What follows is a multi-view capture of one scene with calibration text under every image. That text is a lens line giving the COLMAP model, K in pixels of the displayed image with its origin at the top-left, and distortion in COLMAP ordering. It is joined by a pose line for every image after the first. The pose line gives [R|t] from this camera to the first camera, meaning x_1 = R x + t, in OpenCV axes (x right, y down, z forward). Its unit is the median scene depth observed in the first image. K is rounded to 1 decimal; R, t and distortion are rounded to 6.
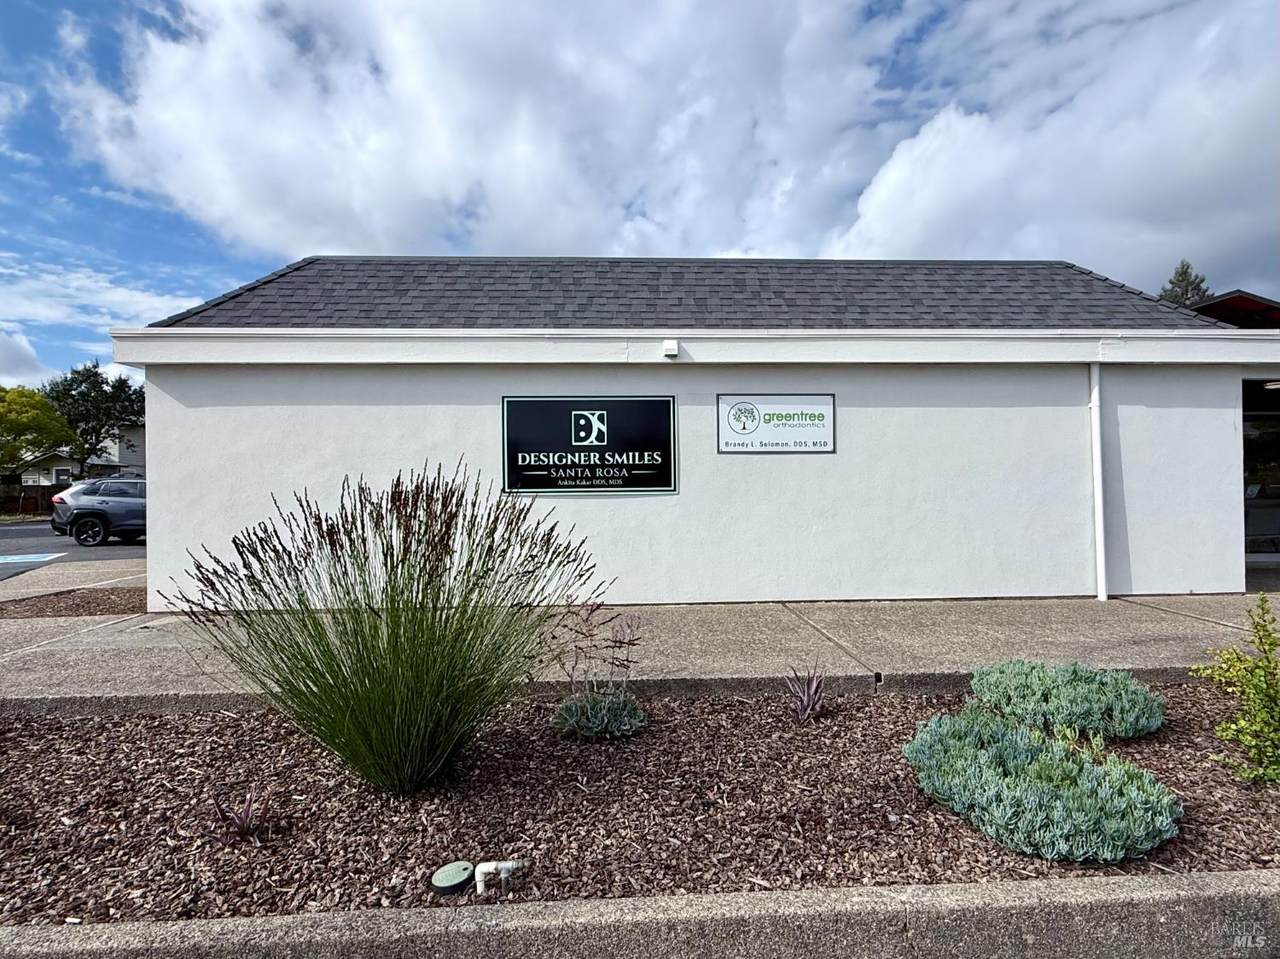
lens RADIAL K [[691.0, 0, 640.0], [0, 691.0, 479.5], [0, 0, 1]] dist [-0.002428, 0.000139]
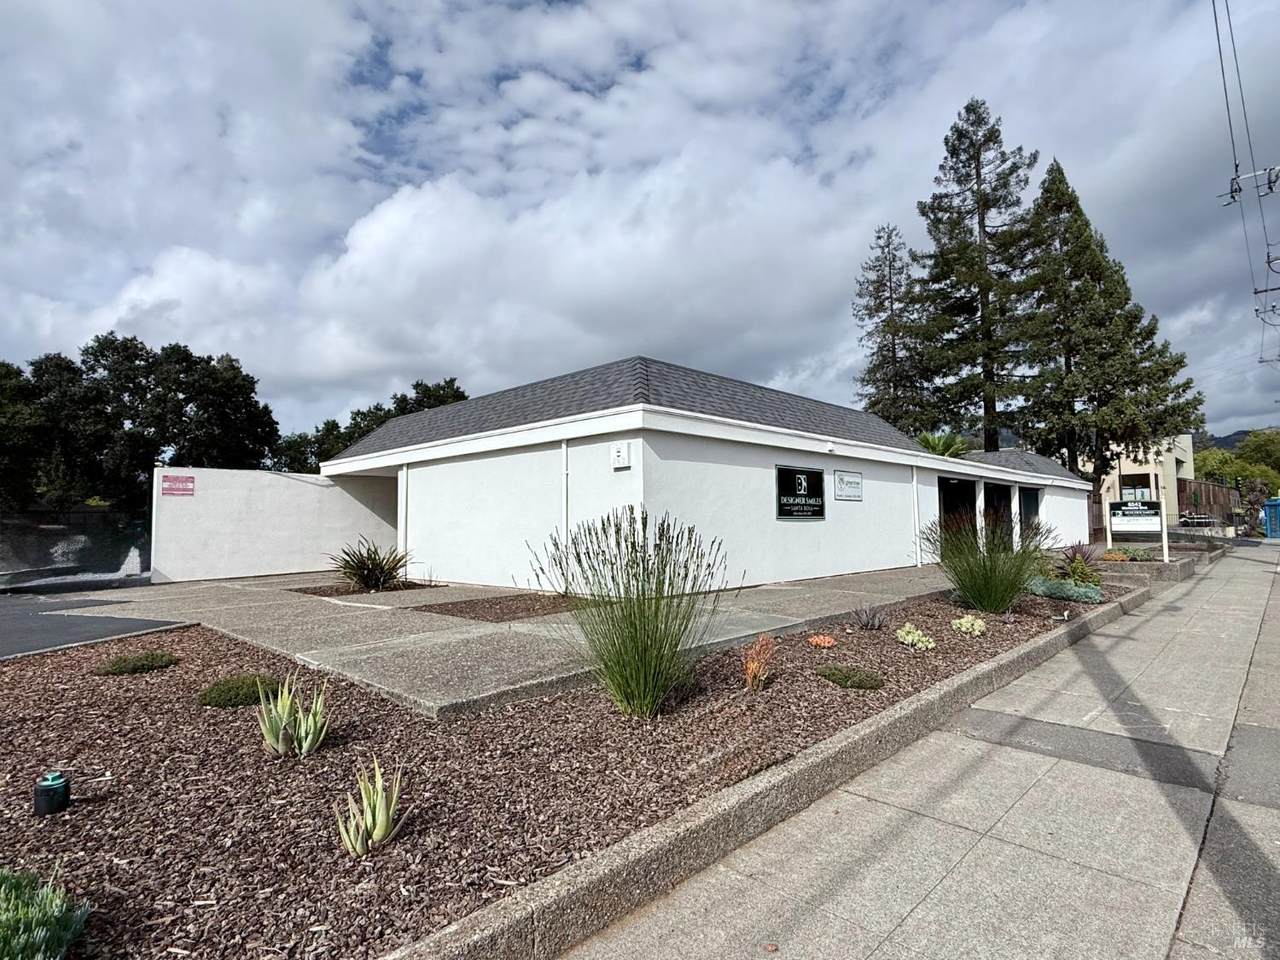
lens RADIAL K [[691.0, 0, 640.0], [0, 691.0, 480.0], [0, 0, 1]] dist [-0.002428, 0.000139]
pose [[0.723283, 0.045568, 0.689046, -1.666019], [0.004273, 0.997506, -0.070453, 0.042849], [-0.690538, 0.053902, 0.721285, -0.045087]]
